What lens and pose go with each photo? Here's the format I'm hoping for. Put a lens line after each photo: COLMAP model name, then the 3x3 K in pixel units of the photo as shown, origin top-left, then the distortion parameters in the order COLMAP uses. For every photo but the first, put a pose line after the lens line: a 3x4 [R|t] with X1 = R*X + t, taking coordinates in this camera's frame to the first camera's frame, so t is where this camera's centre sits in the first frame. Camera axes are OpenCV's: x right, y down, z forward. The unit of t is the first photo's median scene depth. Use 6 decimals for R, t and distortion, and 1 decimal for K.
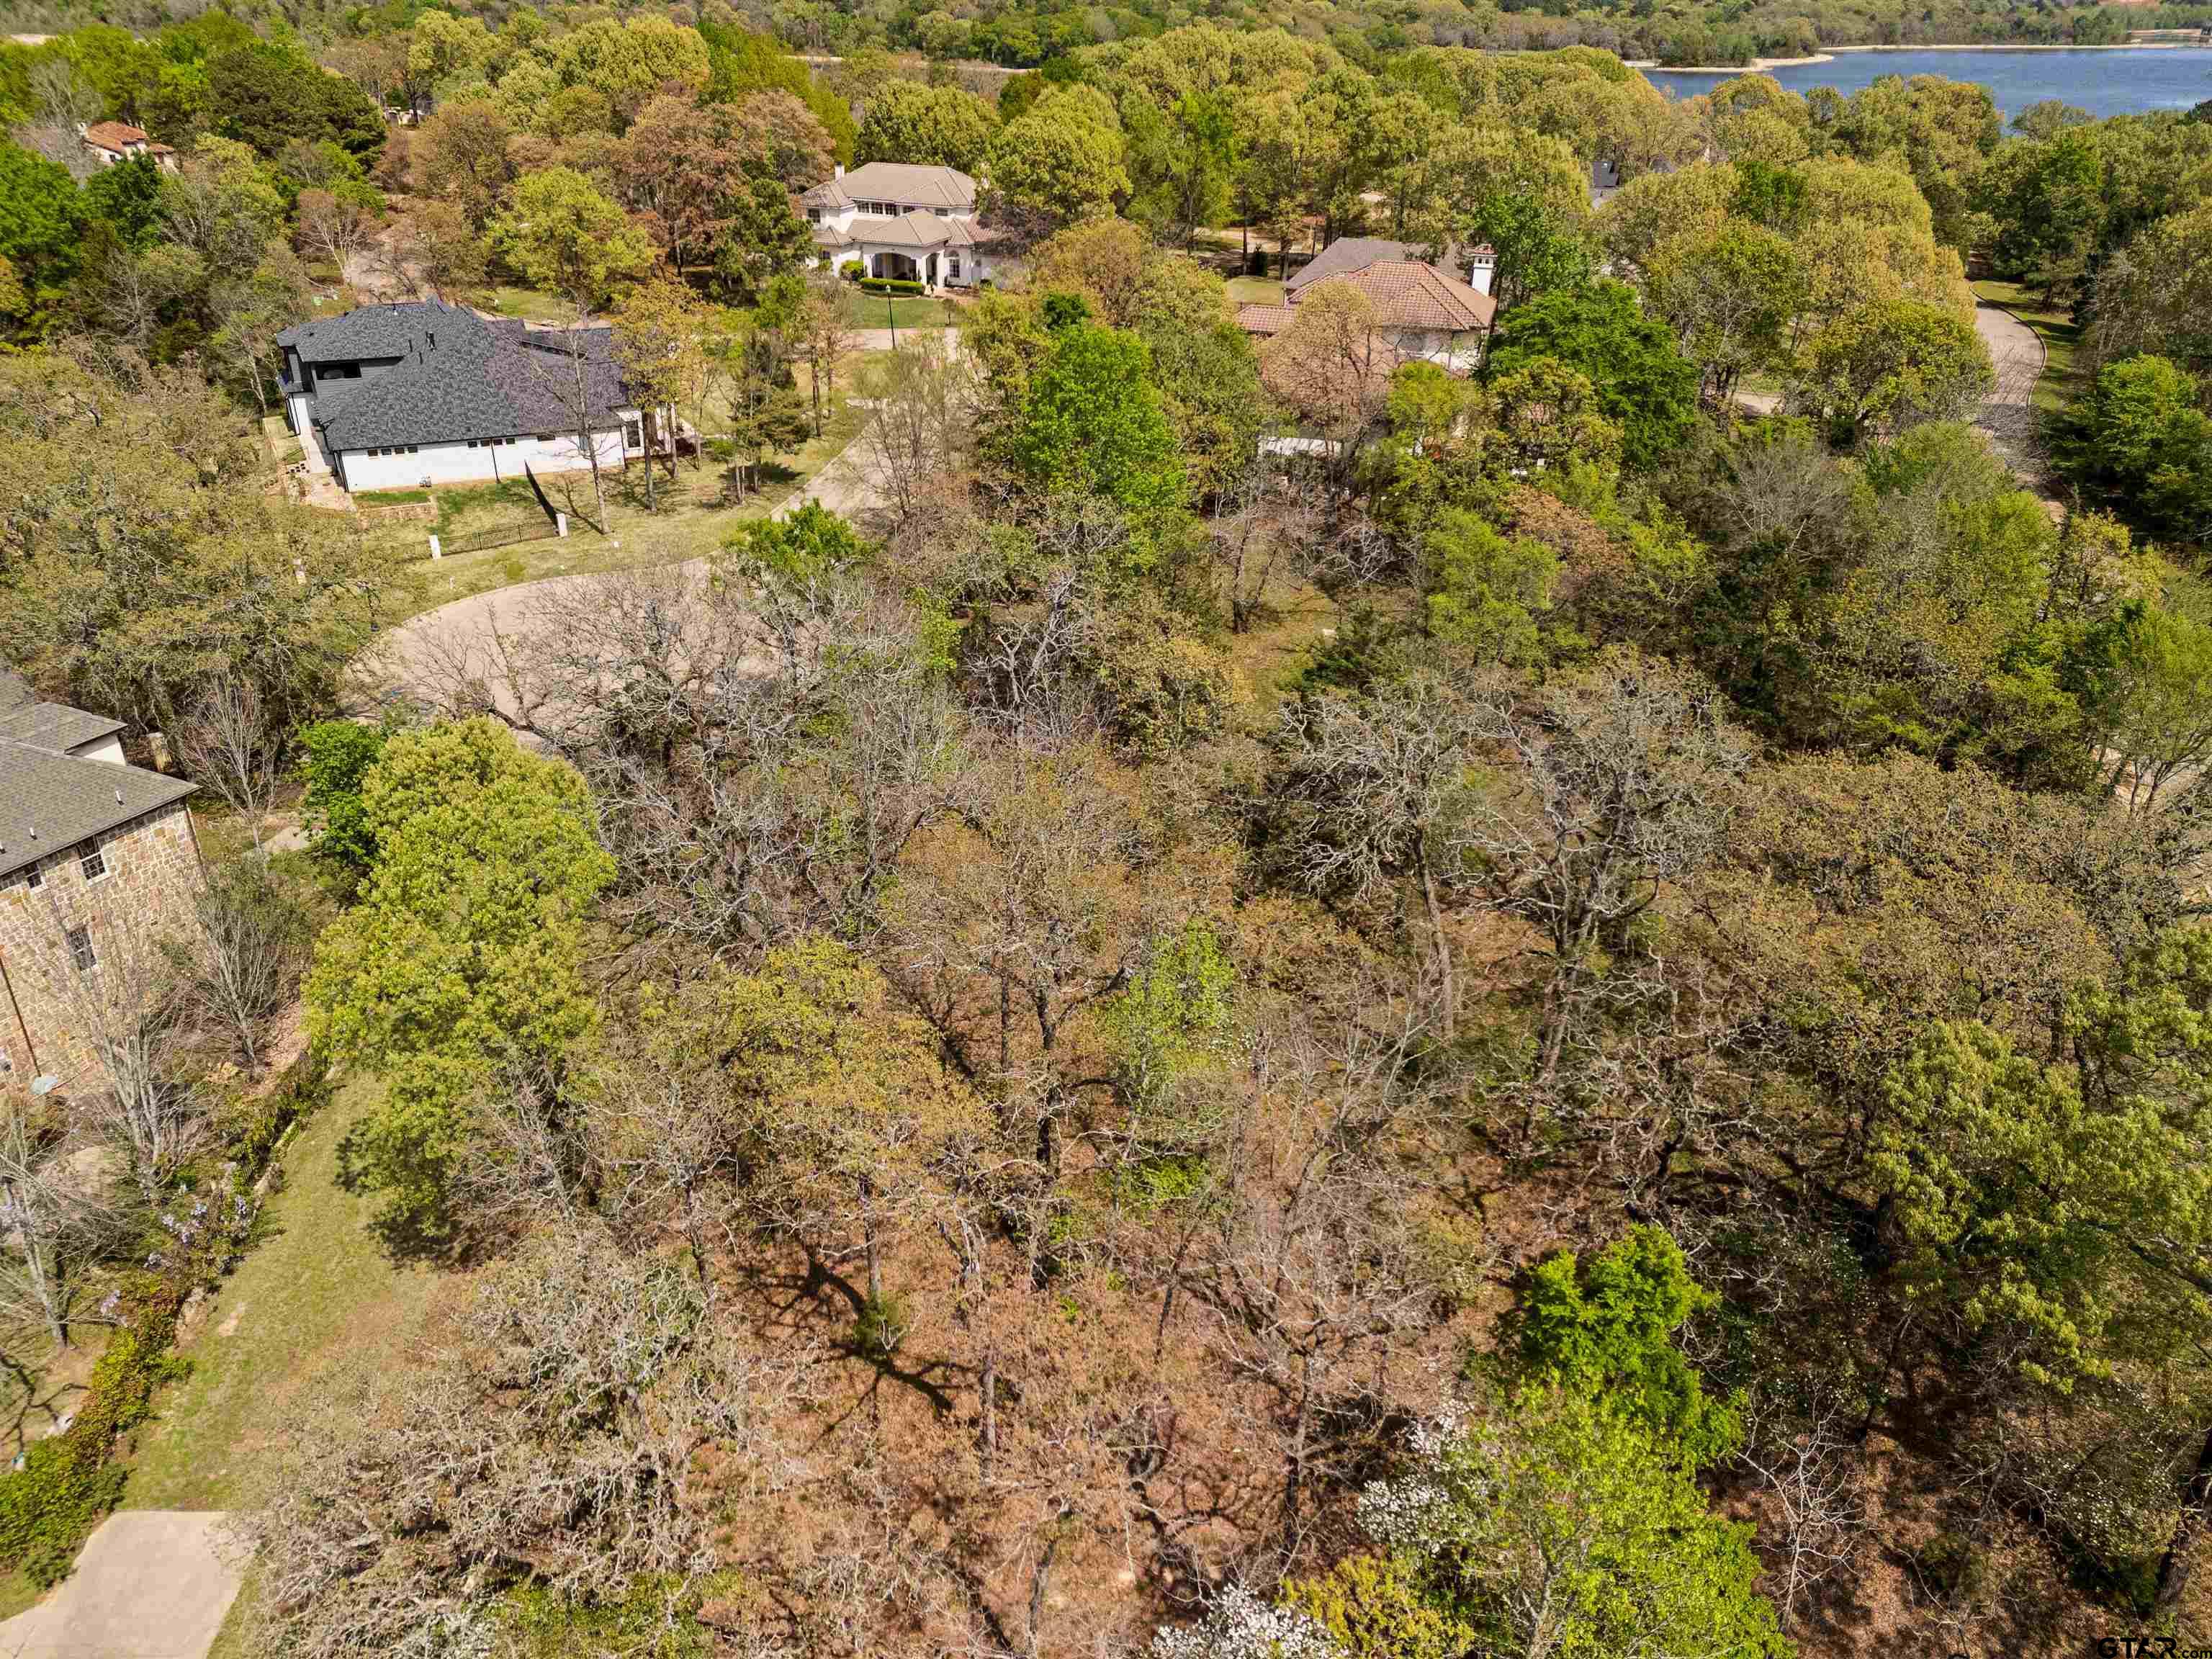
lens RADIAL K [[1592.6, 0, 1115.2], [0, 1592.6, 835.6], [0, 0, 1]] dist [0.098342, -0.110278]
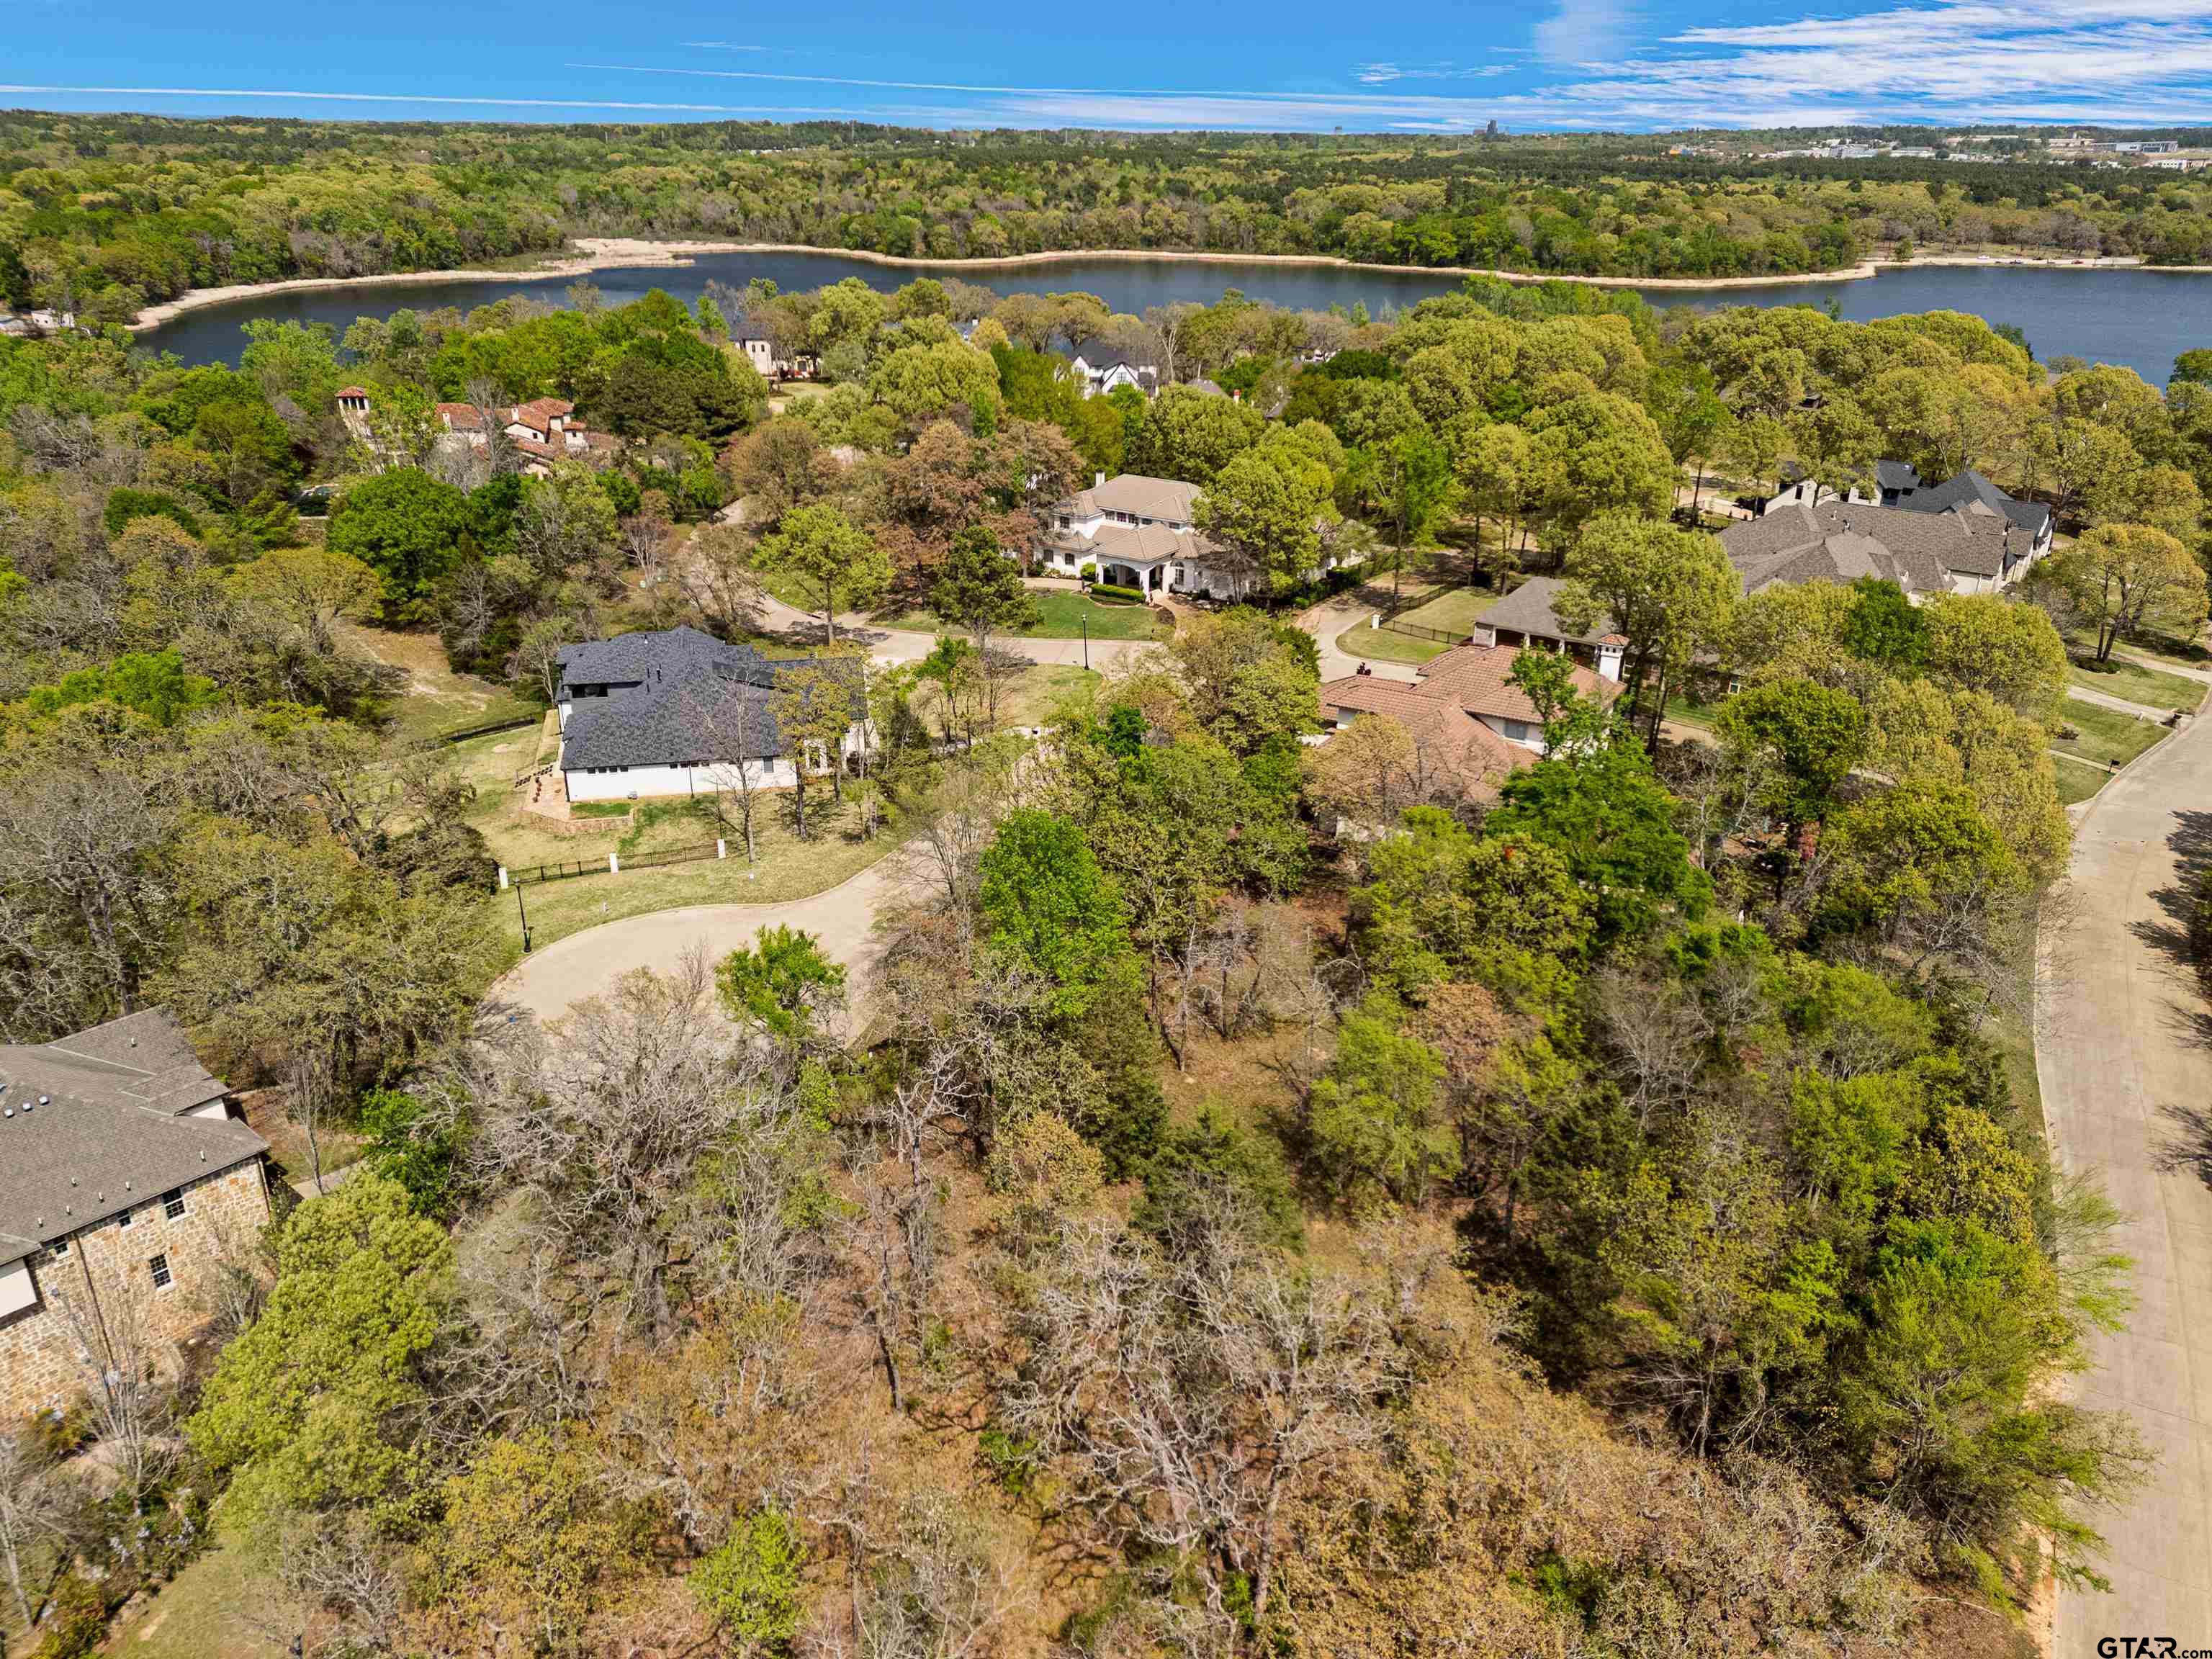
lens RADIAL K [[1592.6, 0, 1115.2], [0, 1592.6, 835.6], [0, 0, 1]] dist [0.098342, -0.110278]
pose [[0.966644, 0.094615, -0.238008, 0.165162], [-0.115048, 0.990641, -0.073448, -0.118587], [0.228831, 0.098381, 0.968482, -0.046990]]
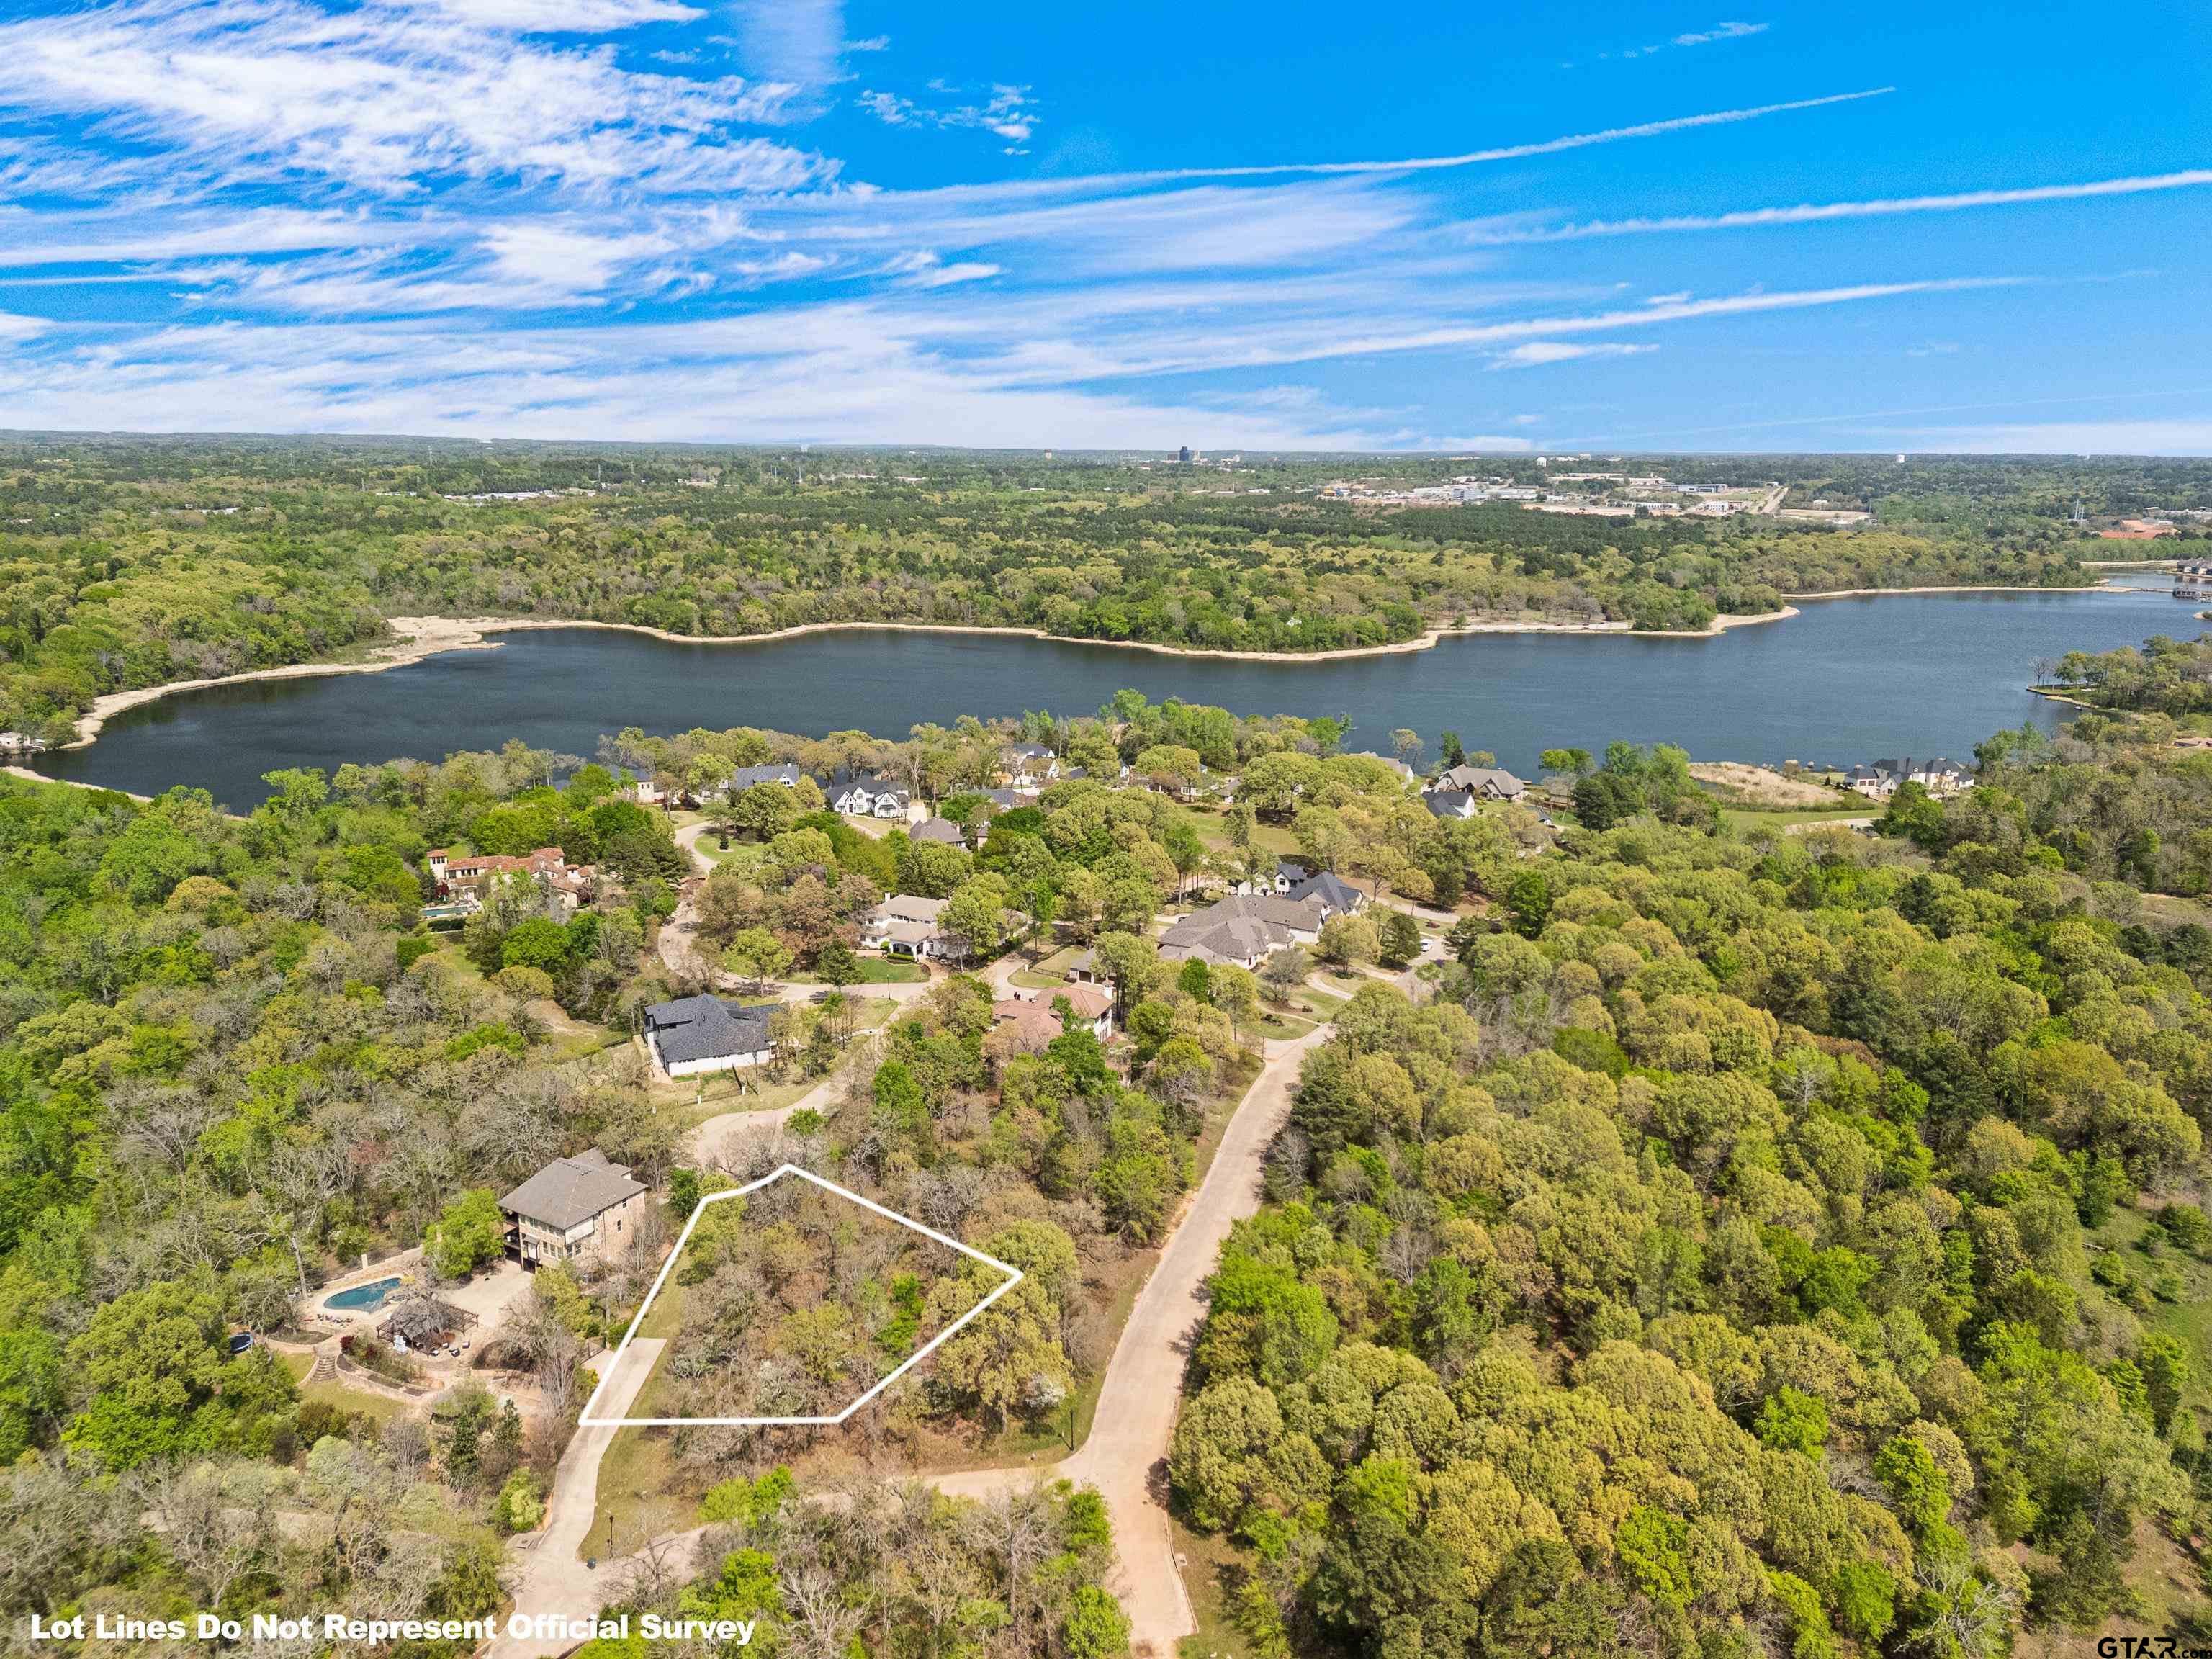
lens RADIAL K [[1592.6, 0, 1115.2], [0, 1592.6, 835.6], [0, 0, 1]] dist [0.098342, -0.110278]
pose [[0.995576, 0.017785, -0.092260, 0.429231], [-0.040537, 0.967138, -0.250998, 0.039403], [0.084764, 0.253628, 0.963581, -1.362057]]
